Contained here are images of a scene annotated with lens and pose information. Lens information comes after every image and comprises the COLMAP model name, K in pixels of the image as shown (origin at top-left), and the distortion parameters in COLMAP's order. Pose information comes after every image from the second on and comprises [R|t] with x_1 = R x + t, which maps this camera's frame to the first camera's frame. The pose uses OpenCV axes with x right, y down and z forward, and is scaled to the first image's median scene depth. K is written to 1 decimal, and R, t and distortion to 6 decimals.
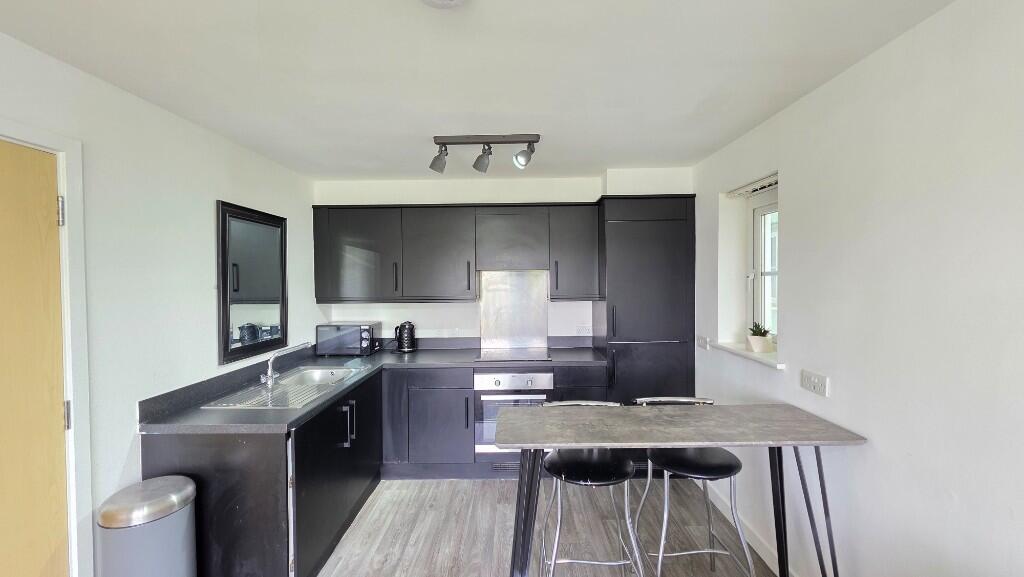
lens RADIAL K [[410.2, 0, 514.1], [0, 410.2, 287.1], [0, 0, 1]] dist [0.000846, 0.000171]
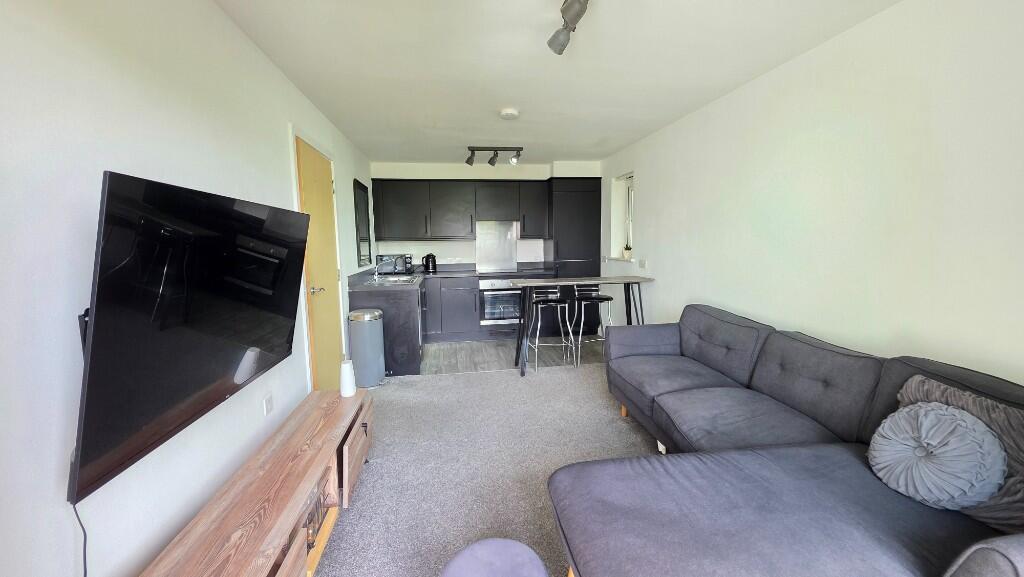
lens RADIAL K [[410.2, 0, 510.7], [0, 410.2, 286.1], [0, 0, 1]] dist [0.000846, 0.000171]
pose [[0.987699, -0.020340, 0.155040, -0.234709], [0.007703, 0.996629, 0.081677, 0.095567], [-0.156179, -0.079478, 0.984526, -0.726234]]
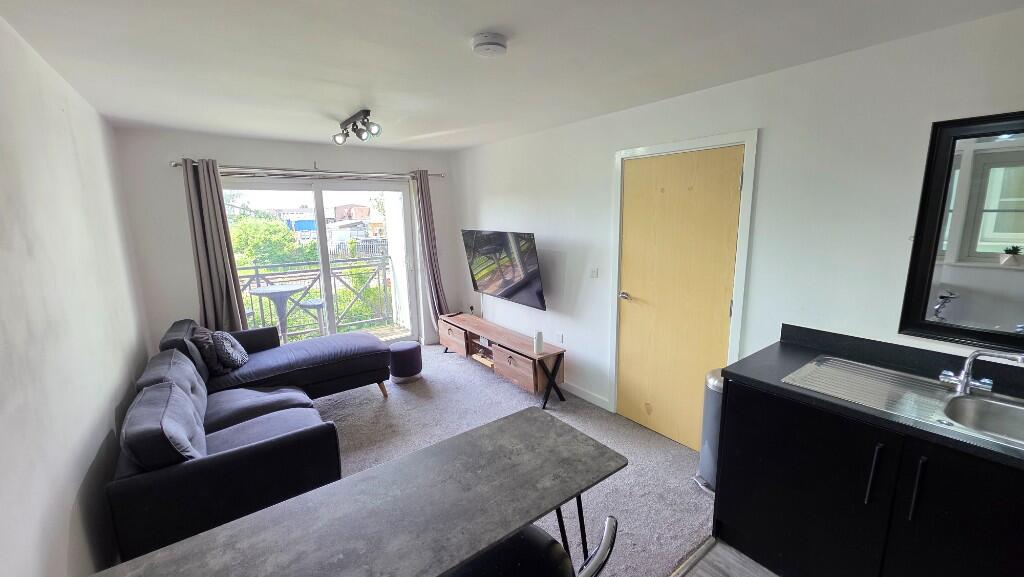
lens RADIAL K [[410.2, 0, 512.8], [0, 410.2, 287.4], [0, 0, 1]] dist [0.000846, 0.000171]
pose [[-0.799782, 0.134239, -0.585089, 0.382424], [0.015107, 0.978868, 0.203933, -0.080332], [0.600101, 0.154263, -0.784909, 1.185760]]
